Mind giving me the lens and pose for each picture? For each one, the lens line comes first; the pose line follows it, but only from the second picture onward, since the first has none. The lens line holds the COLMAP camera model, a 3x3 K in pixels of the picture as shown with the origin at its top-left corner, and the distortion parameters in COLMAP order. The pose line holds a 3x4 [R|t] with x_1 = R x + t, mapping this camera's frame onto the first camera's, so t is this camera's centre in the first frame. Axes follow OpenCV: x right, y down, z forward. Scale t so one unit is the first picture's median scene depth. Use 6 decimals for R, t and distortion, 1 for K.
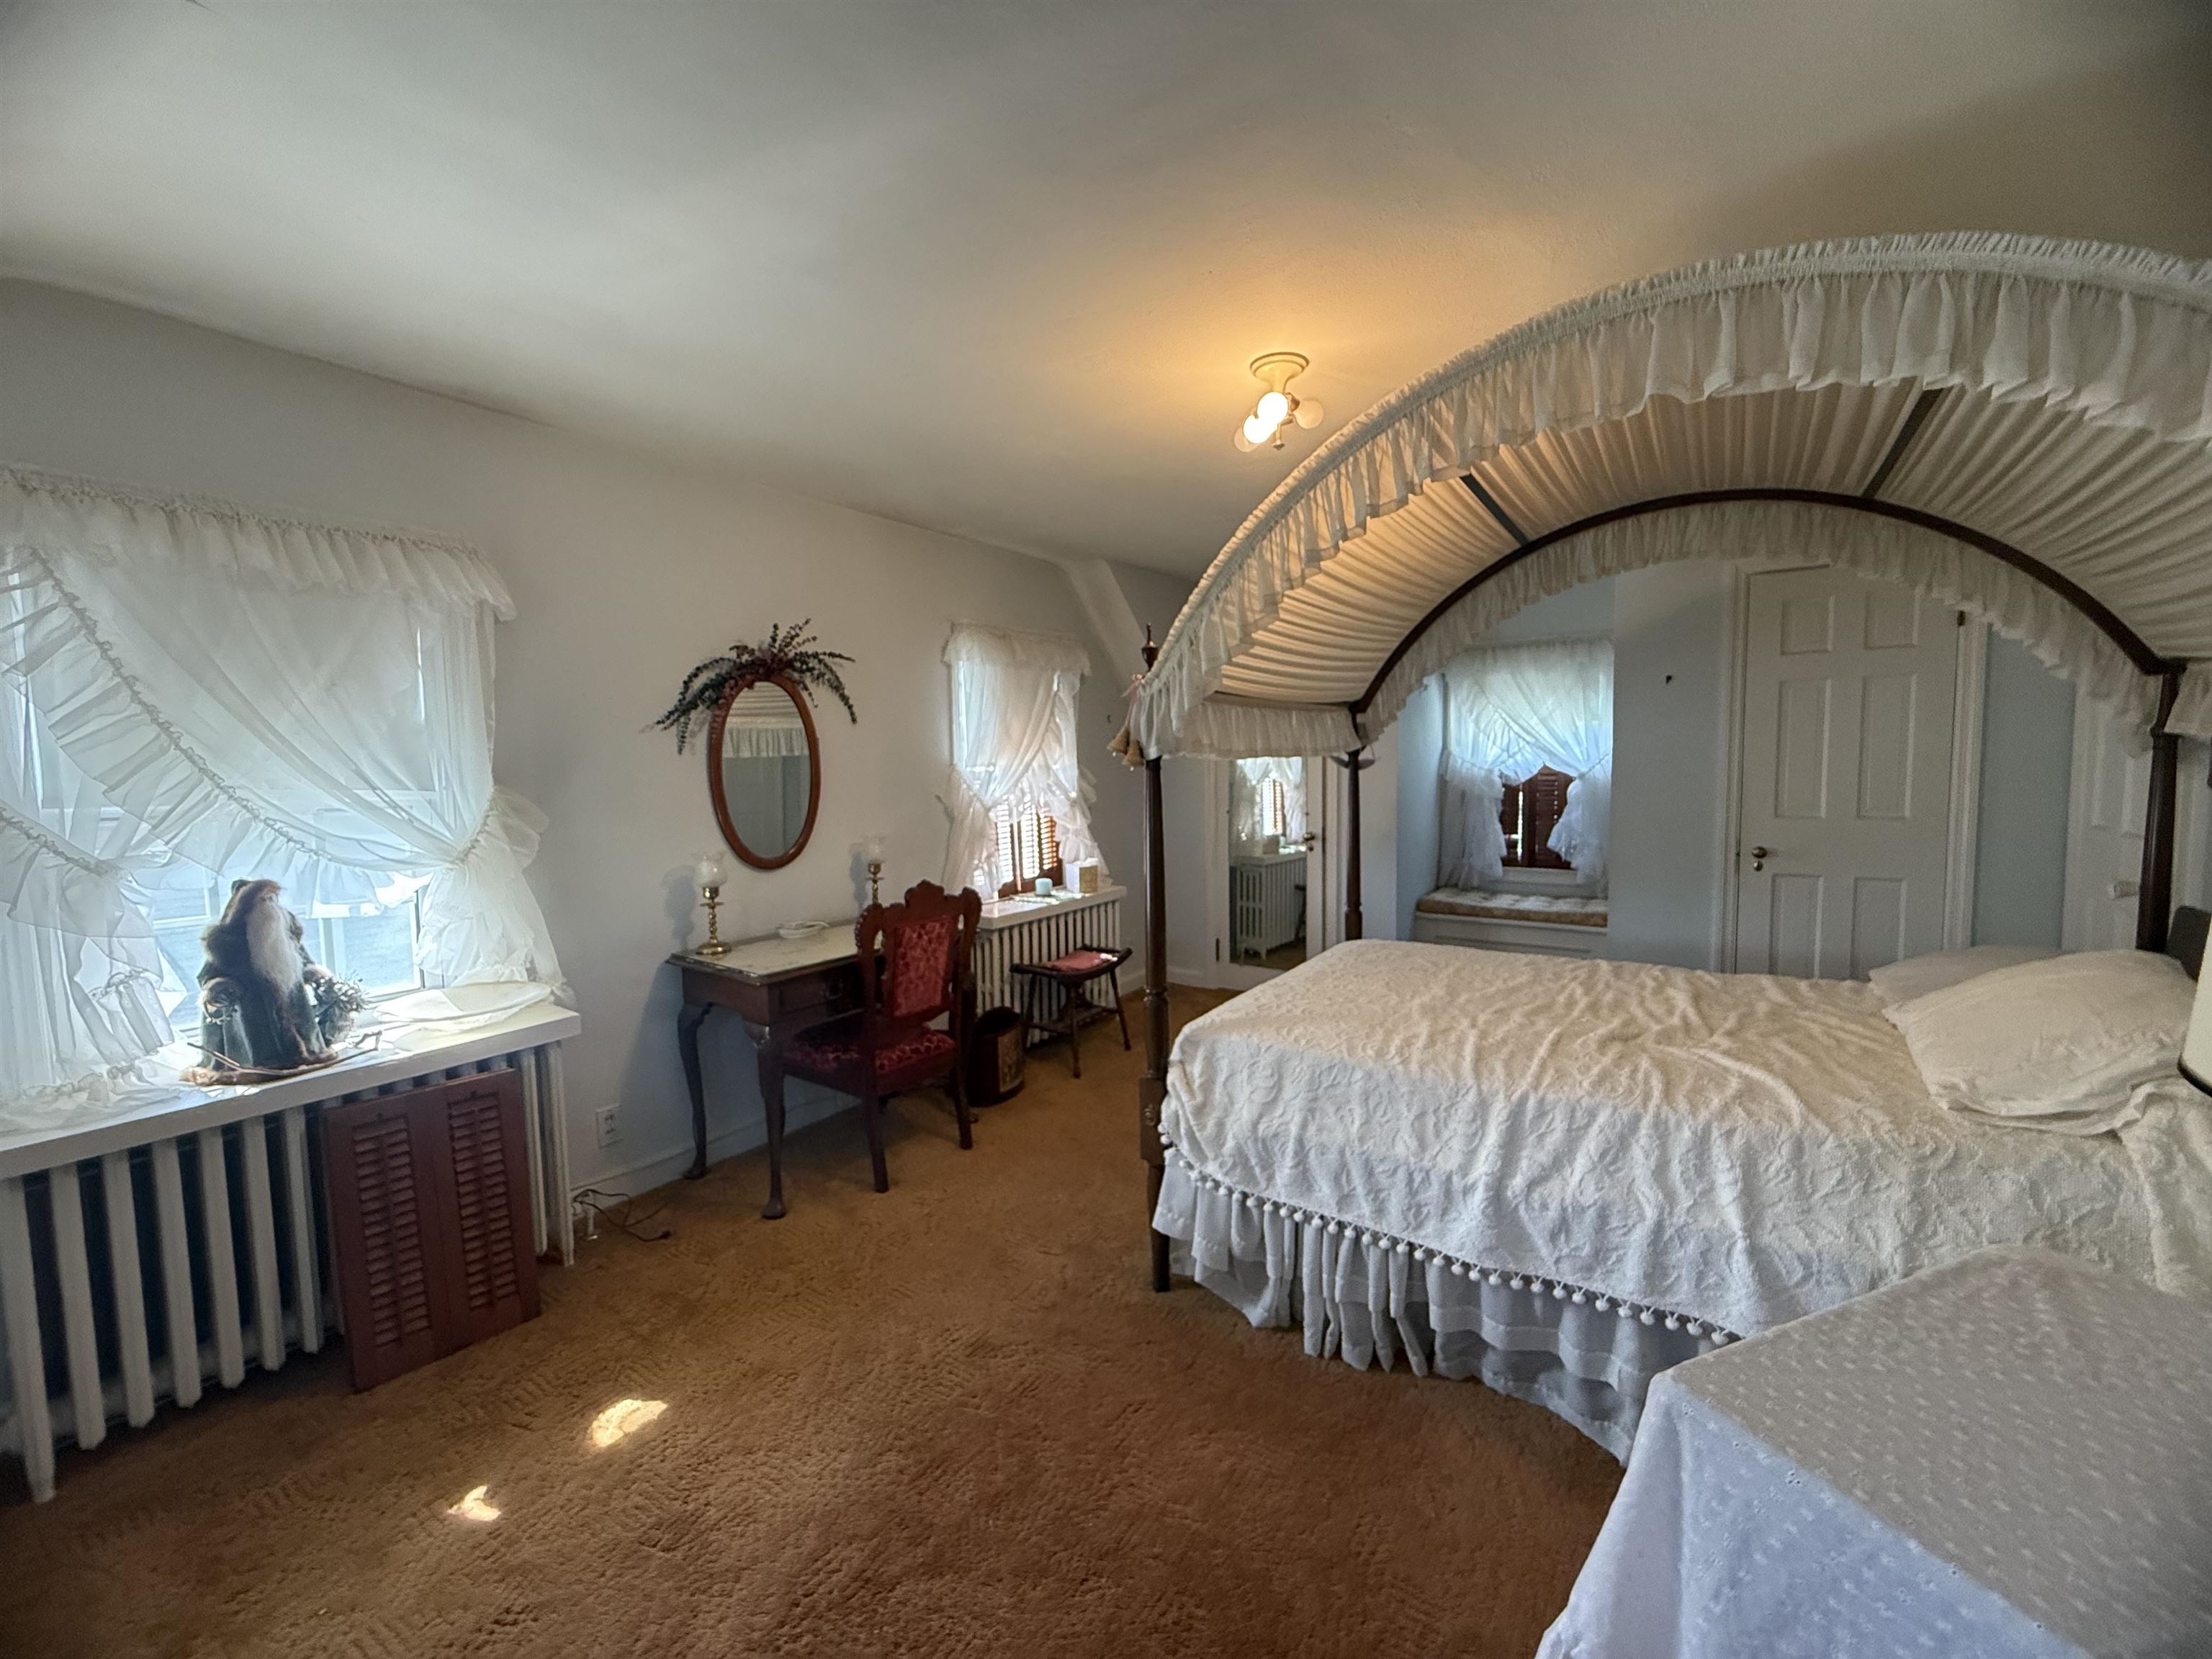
lens RADIAL K [[887.9, 0, 1107.7], [0, 887.9, 820.2], [0, 0, 1]] dist [0.001478, 0.000234]
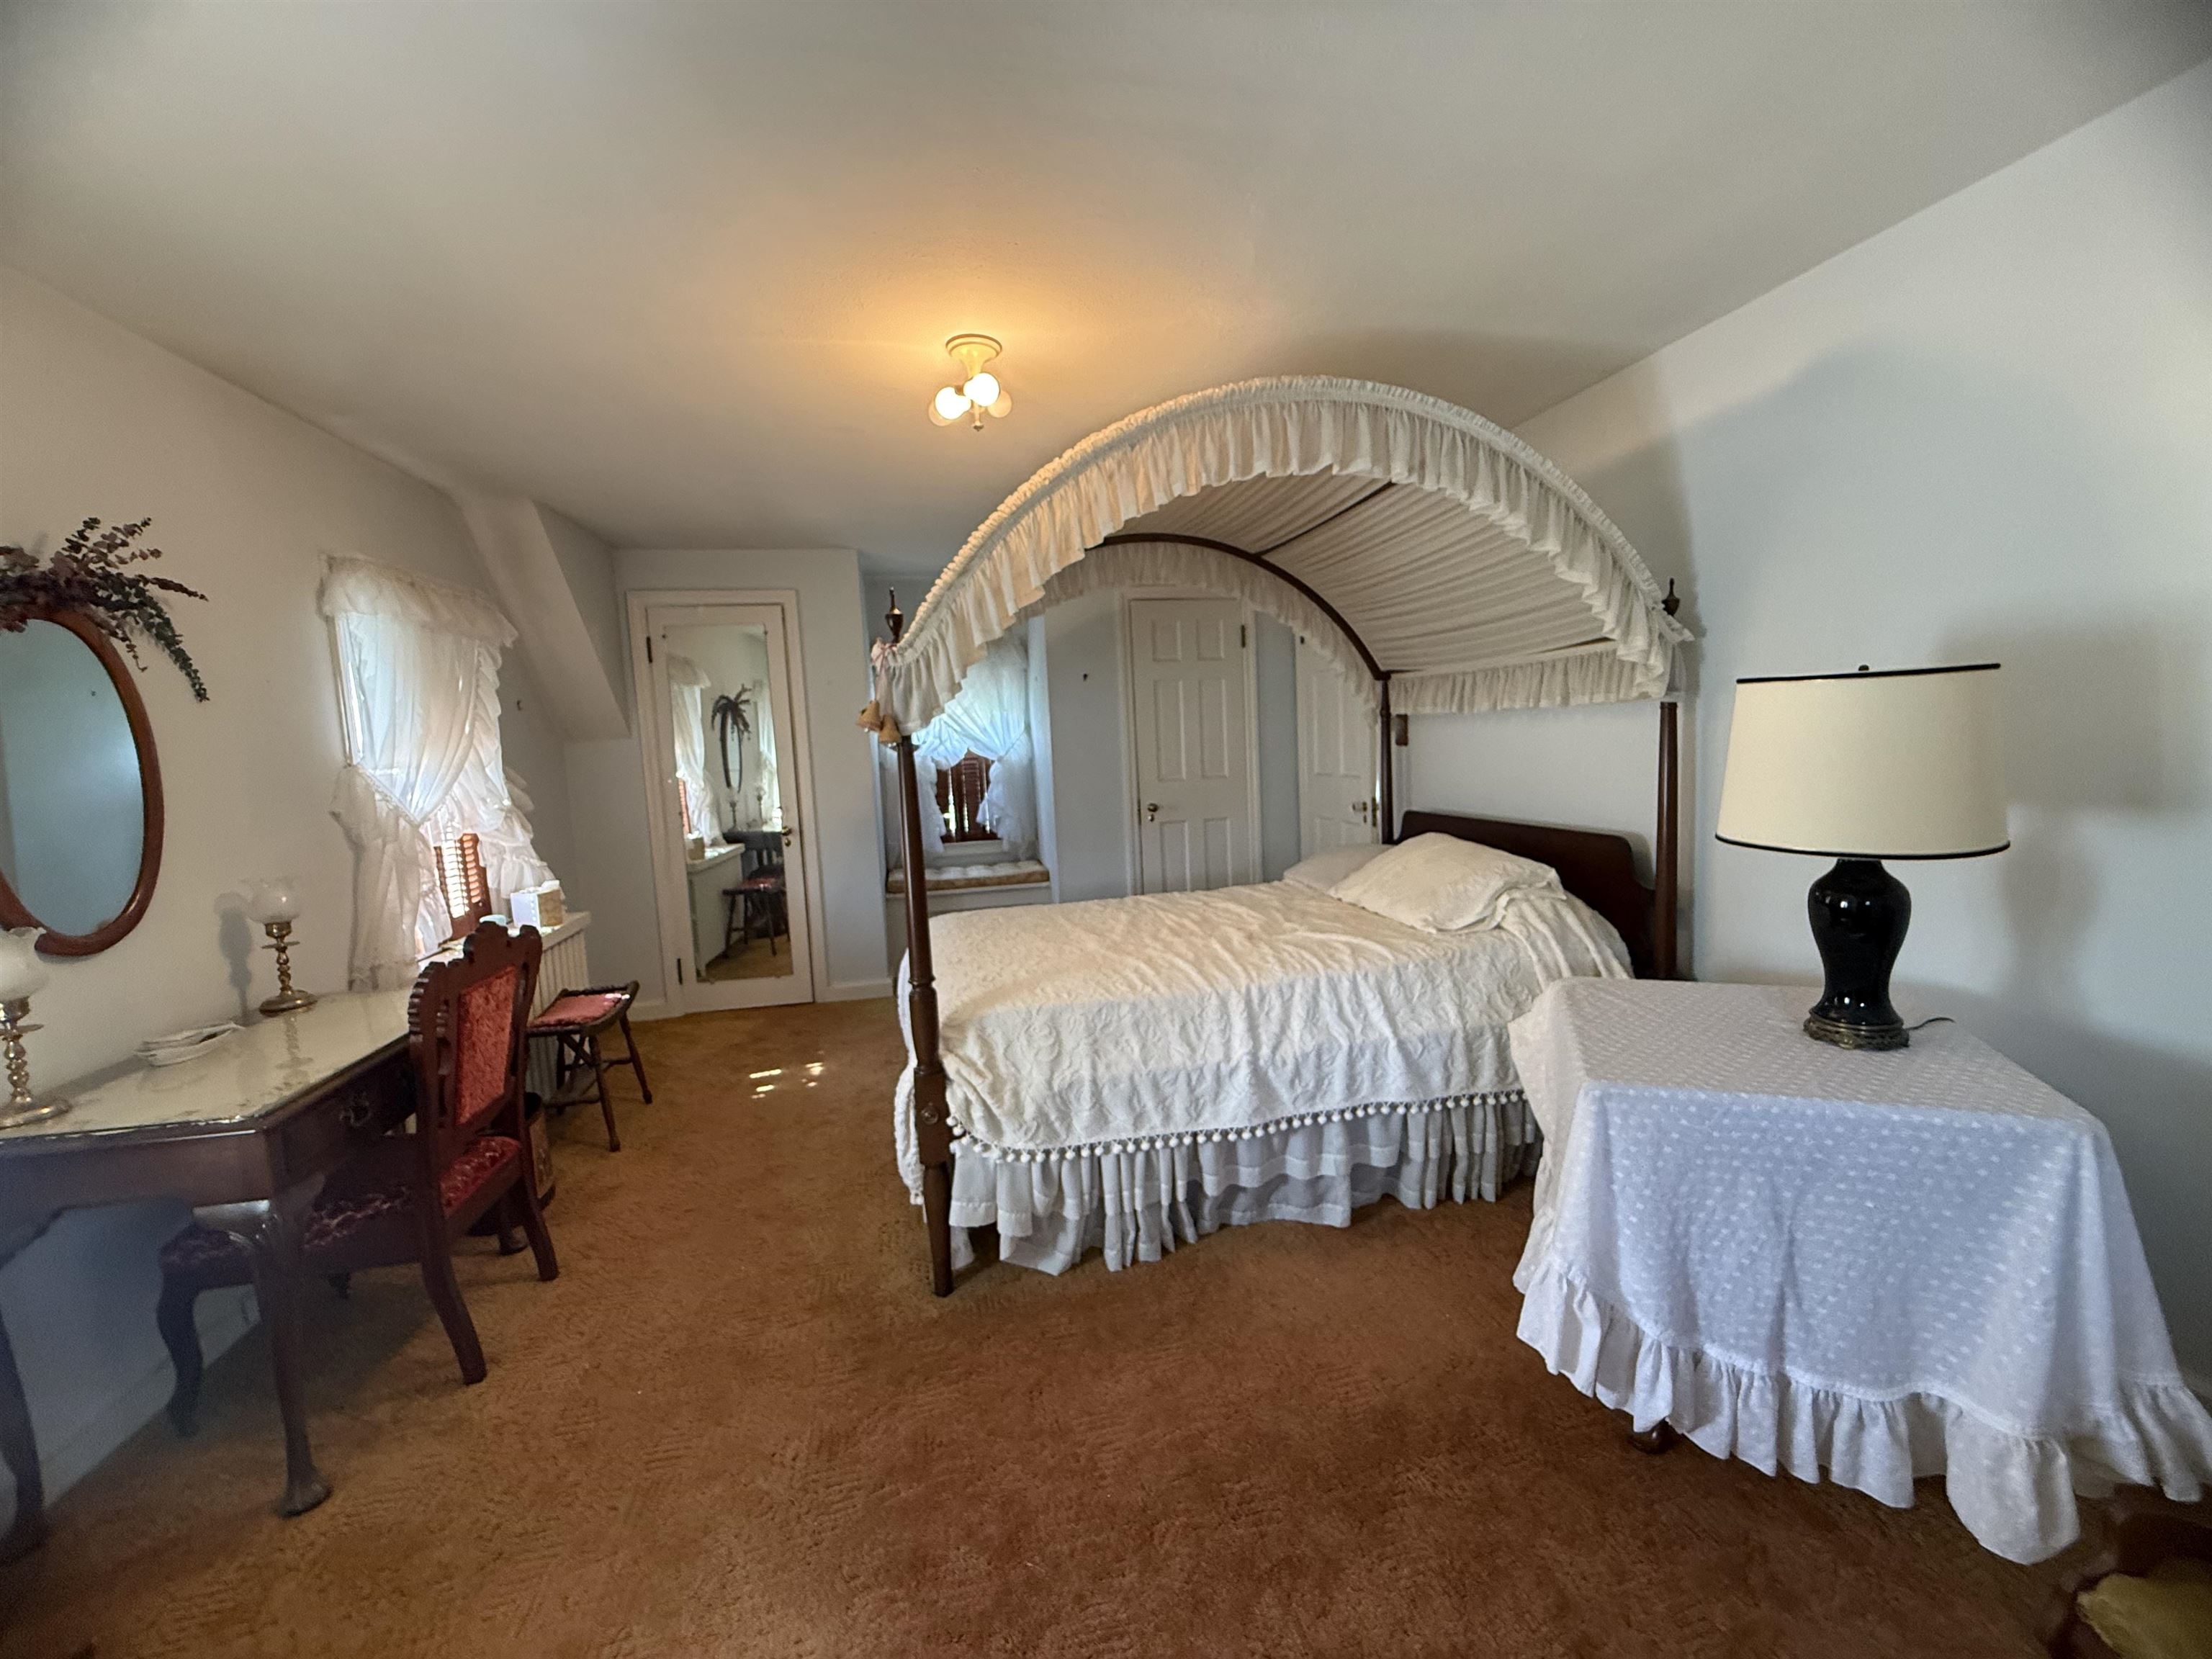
lens RADIAL K [[887.9, 0, 1098.6], [0, 887.9, 819.7], [0, 0, 1]] dist [0.001478, 0.000234]
pose [[0.690343, -0.080548, 0.718984, -0.506051], [0.082098, 0.996086, 0.032764, 0.006232], [-0.718809, 0.036409, 0.694254, 0.217954]]
